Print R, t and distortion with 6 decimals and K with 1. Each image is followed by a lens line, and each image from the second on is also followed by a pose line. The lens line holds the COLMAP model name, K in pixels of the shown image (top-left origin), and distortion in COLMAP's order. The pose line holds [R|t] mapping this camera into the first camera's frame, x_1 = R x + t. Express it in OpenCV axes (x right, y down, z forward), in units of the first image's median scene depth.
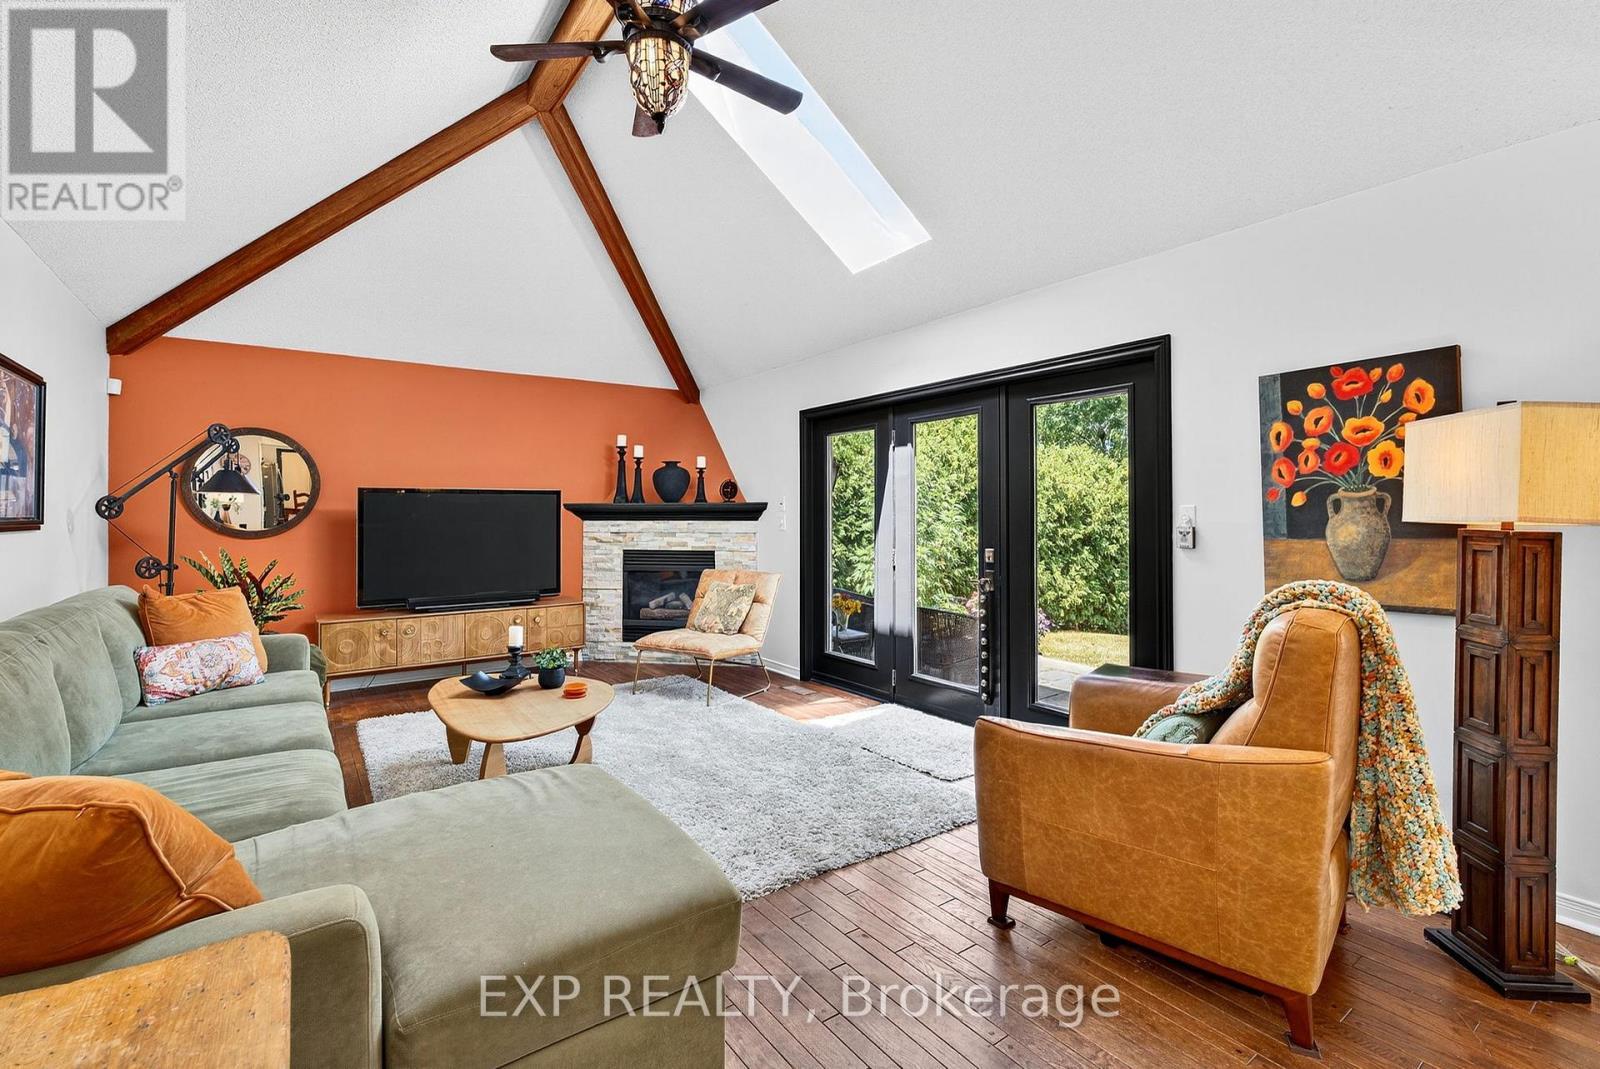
lens RADIAL K [[715.4, 0, 797.7], [0, 715.4, 526.0], [0, 0, 1]] dist [0.008752, -0.000401]
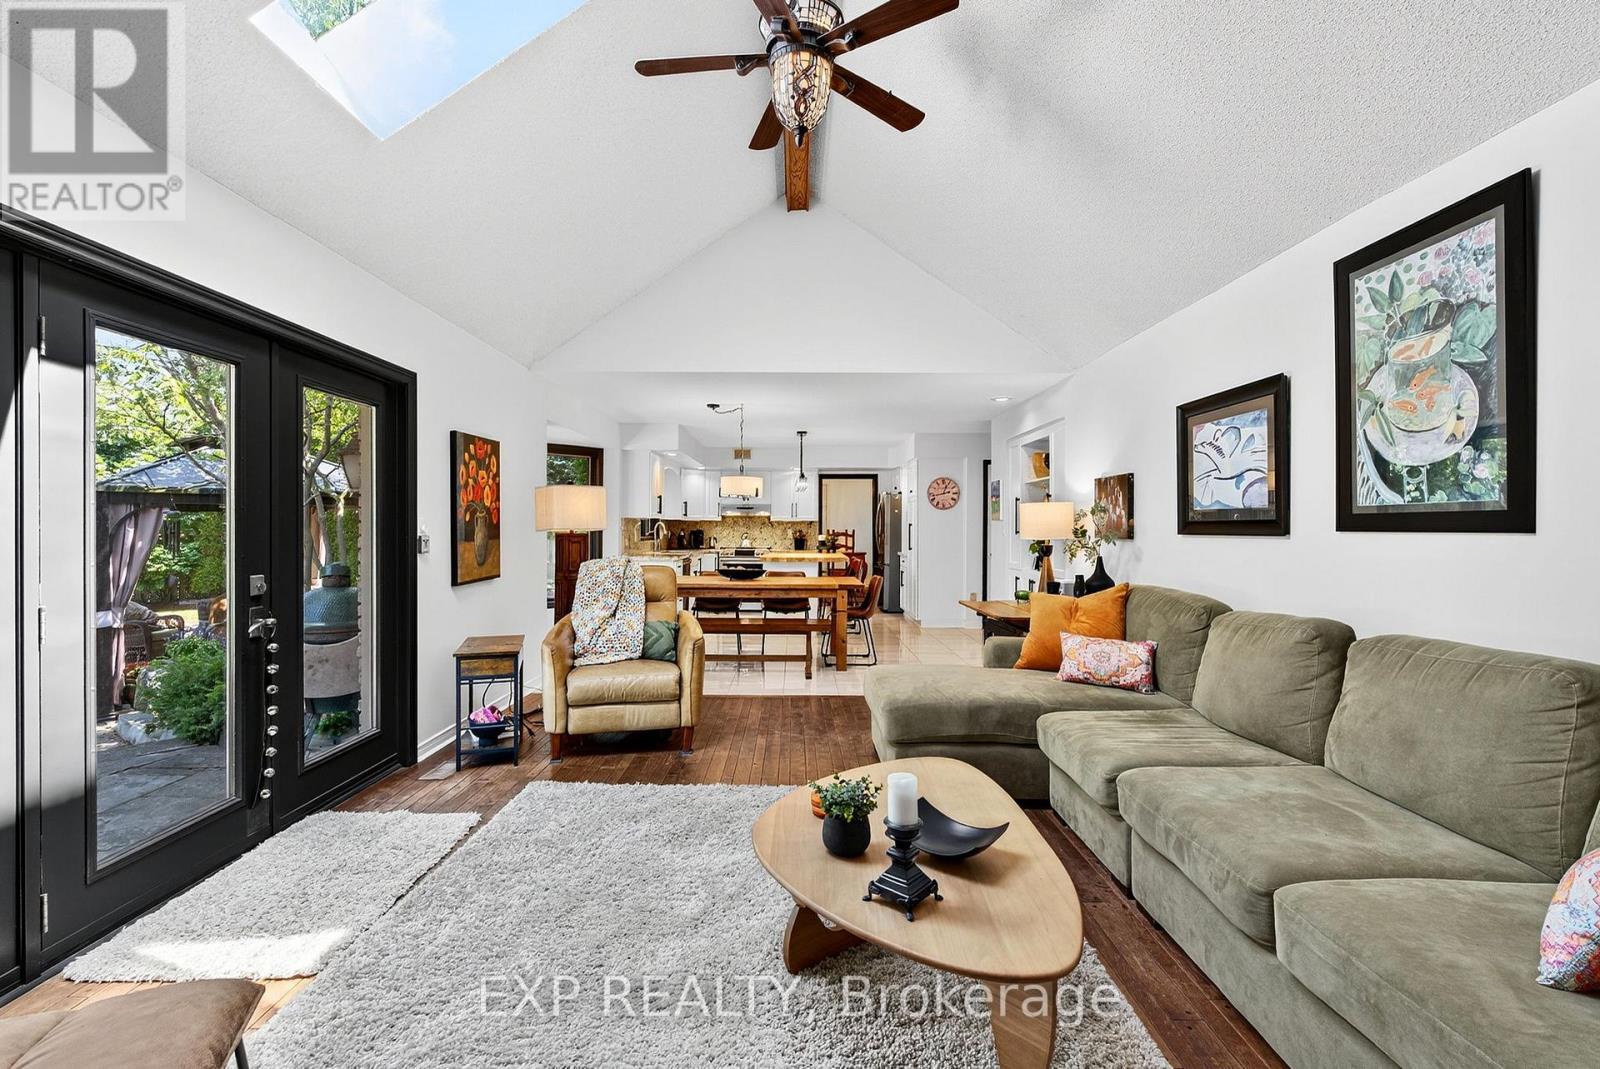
lens RADIAL K [[715.4, 0, 796.1], [0, 715.4, 525.0], [0, 0, 1]] dist [0.008752, -0.000401]
pose [[-0.809696, -0.000658, 0.586850, -0.766013], [0.004366, 0.999965, 0.007146, -0.025801], [-0.586834, 0.008348, -0.809664, 1.775012]]
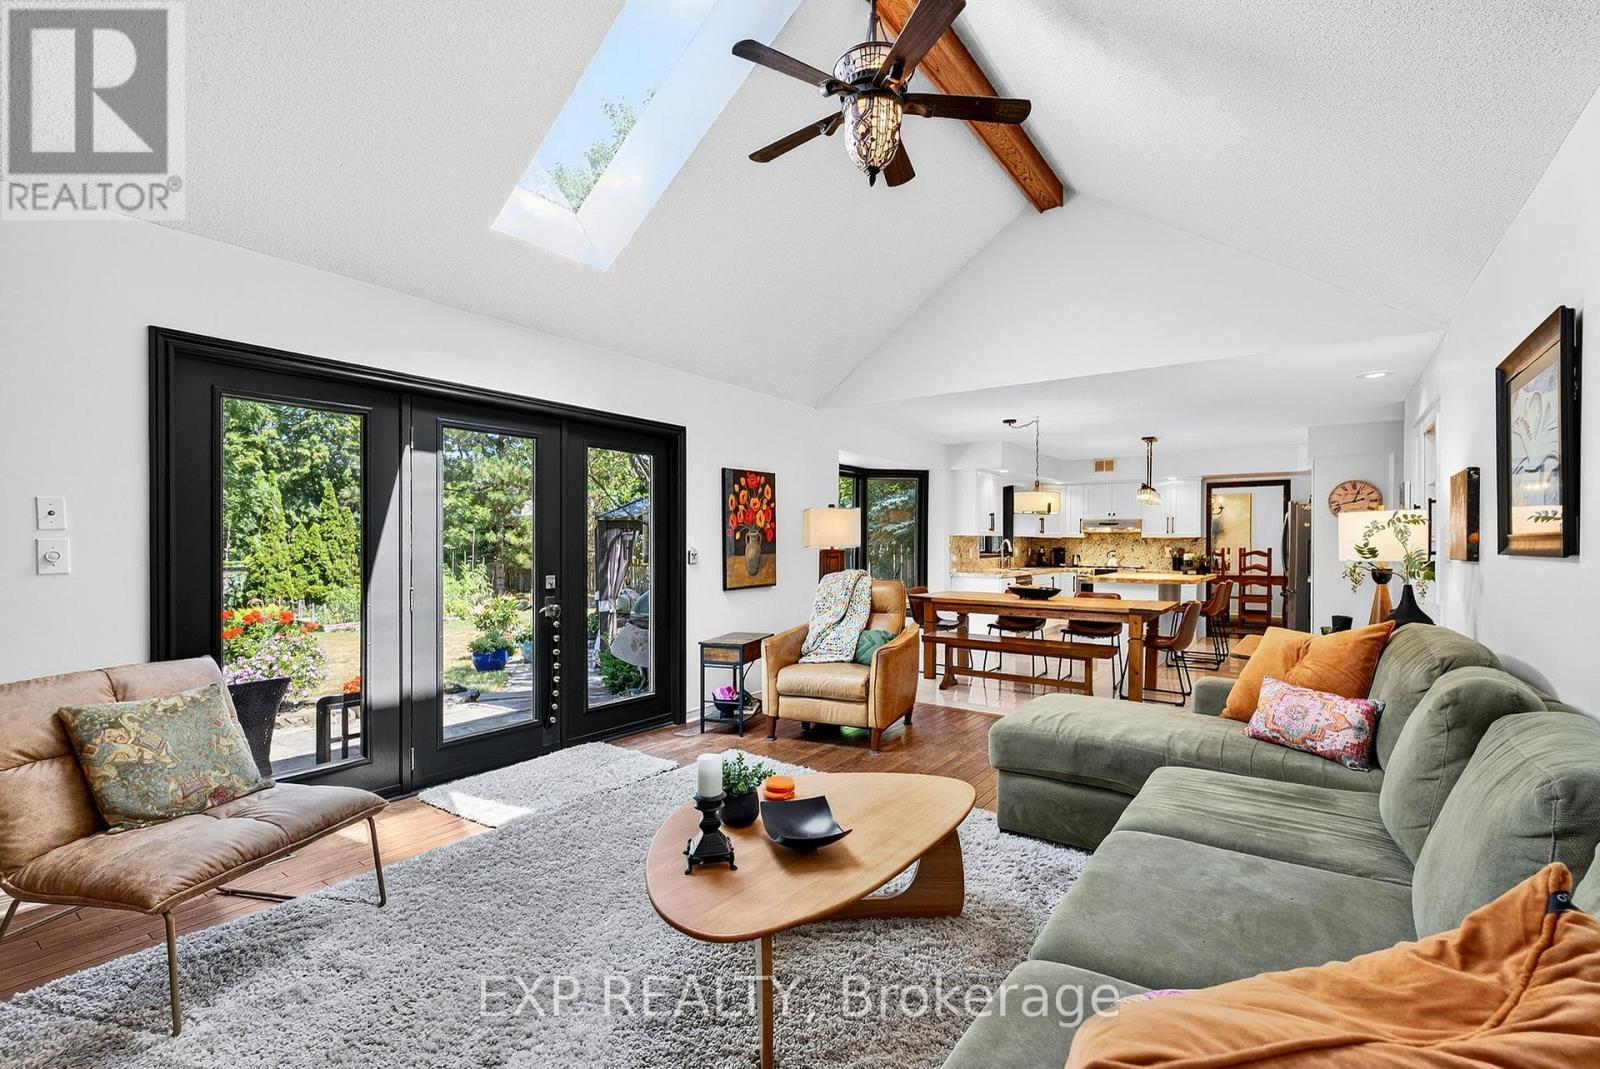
lens RADIAL K [[715.4, 0, 805.0], [0, 715.4, 543.4], [0, 0, 1]] dist [0.008752, -0.000401]
pose [[-0.319192, -0.001190, 0.947689, -1.158677], [0.008855, 0.999952, 0.004238, -0.021555], [-0.947649, 0.009744, -0.319167, 1.394714]]
